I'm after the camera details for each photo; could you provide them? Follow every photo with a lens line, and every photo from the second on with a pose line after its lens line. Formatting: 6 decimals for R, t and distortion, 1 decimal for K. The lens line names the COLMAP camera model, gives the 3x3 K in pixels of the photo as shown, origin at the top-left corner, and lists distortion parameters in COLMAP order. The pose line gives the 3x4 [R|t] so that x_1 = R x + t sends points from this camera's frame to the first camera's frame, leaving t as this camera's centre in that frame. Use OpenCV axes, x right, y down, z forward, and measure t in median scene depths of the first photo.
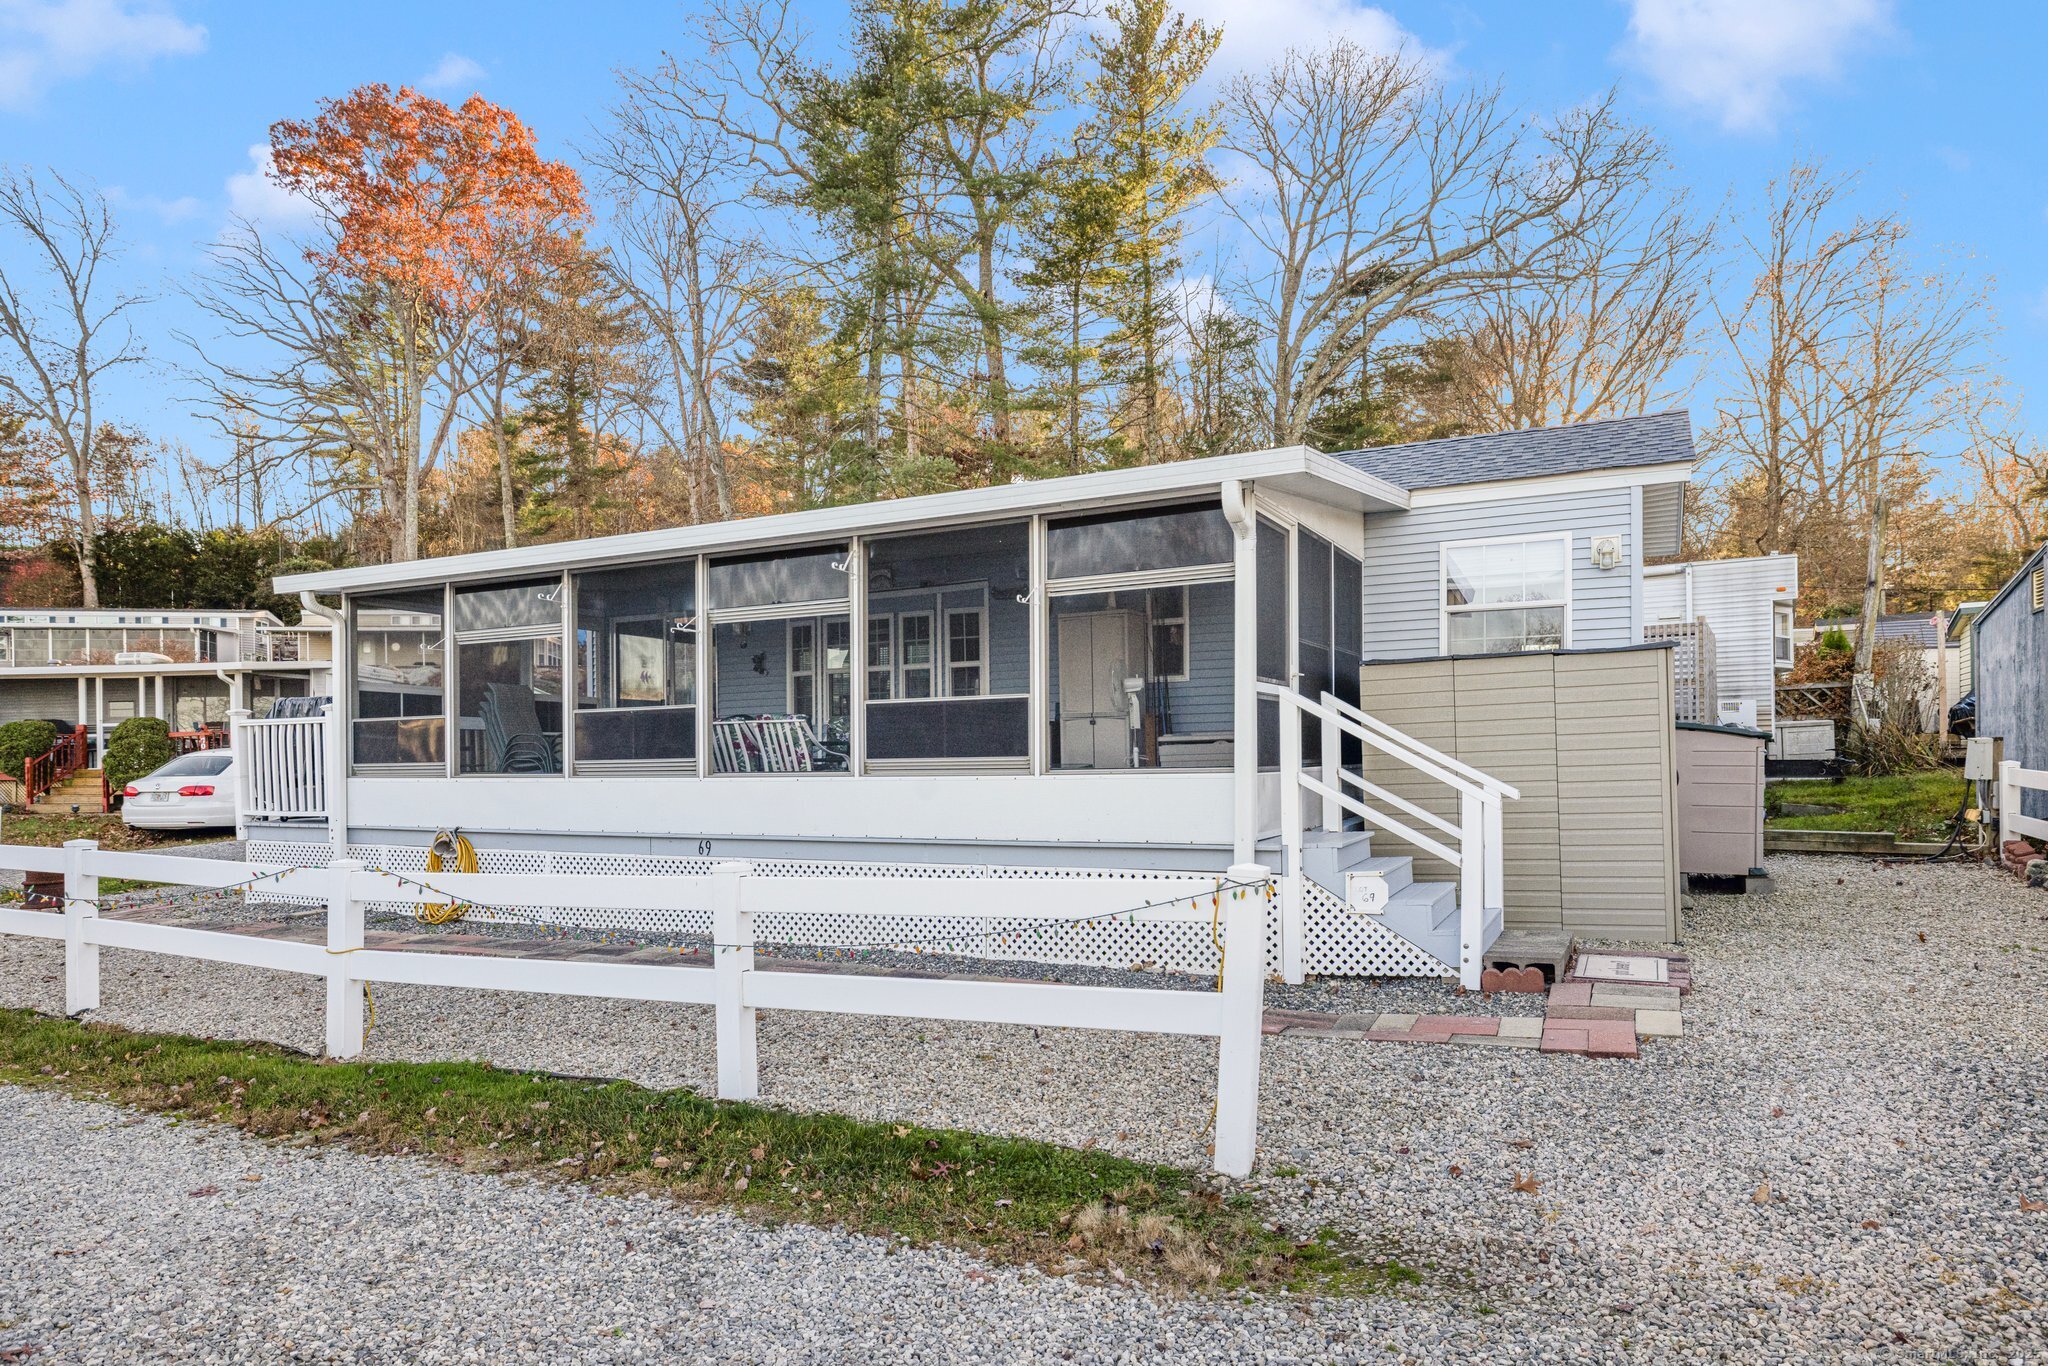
lens RADIAL K [[1239.5, 0, 1024.0], [0, 1239.5, 701.4], [0, 0, 1]] dist [-0.005782, 0.003969]
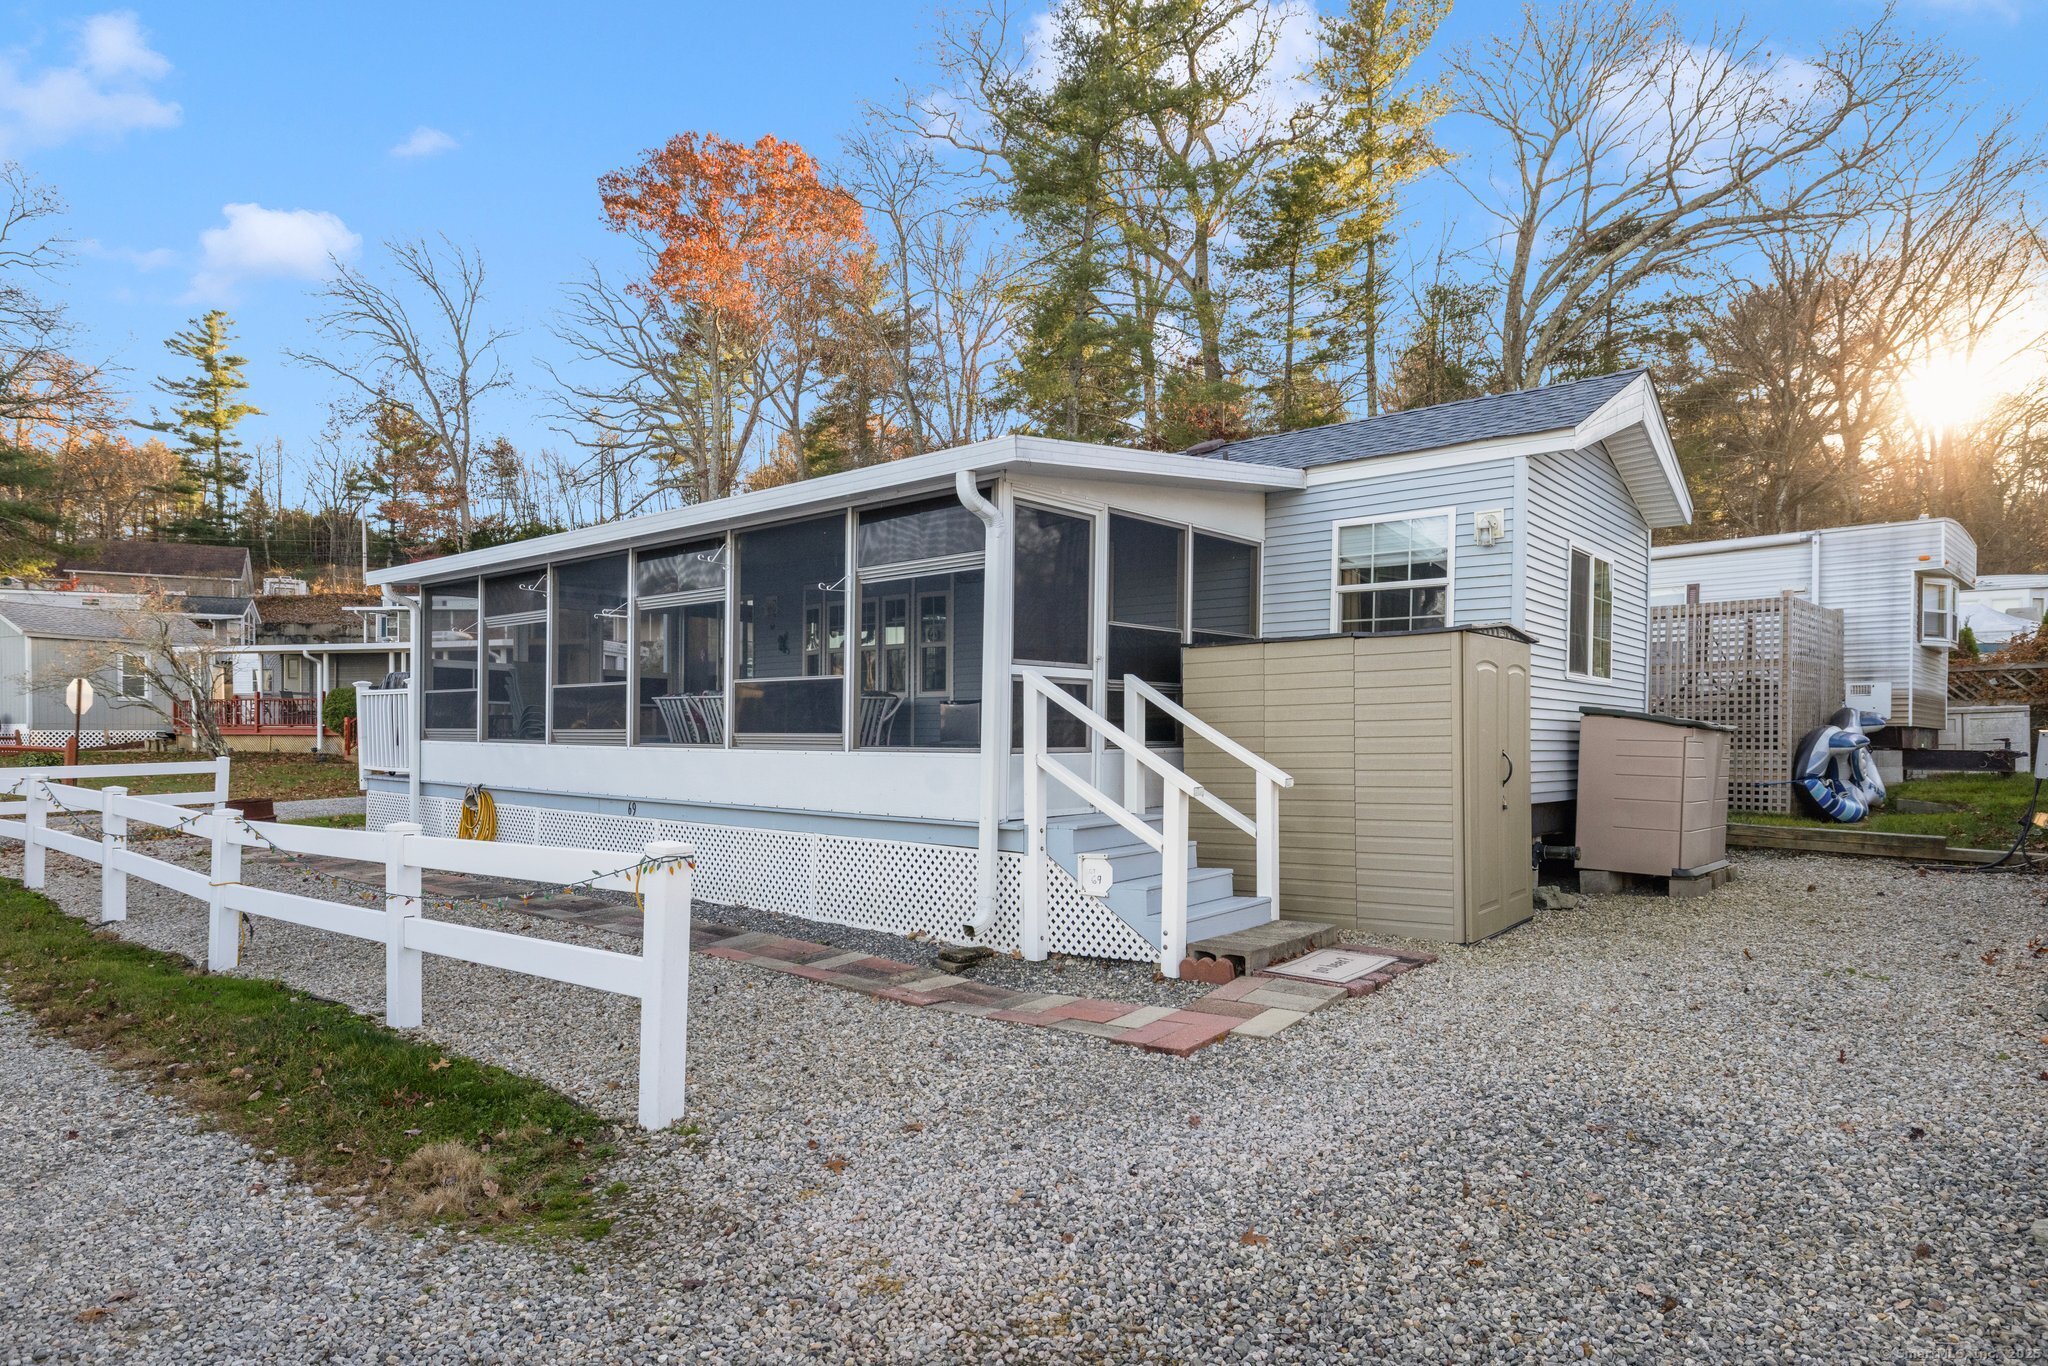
lens RADIAL K [[1185.0, 0, 1024.0], [0, 1185.0, 683.0], [0, 0, 1]] dist [-0.000537, 0.001345]
pose [[0.972107, 0.008149, -0.234396, 0.270533], [-0.006386, 0.999945, 0.008283, -0.005789], [0.234451, -0.006555, 0.972106, 0.029377]]
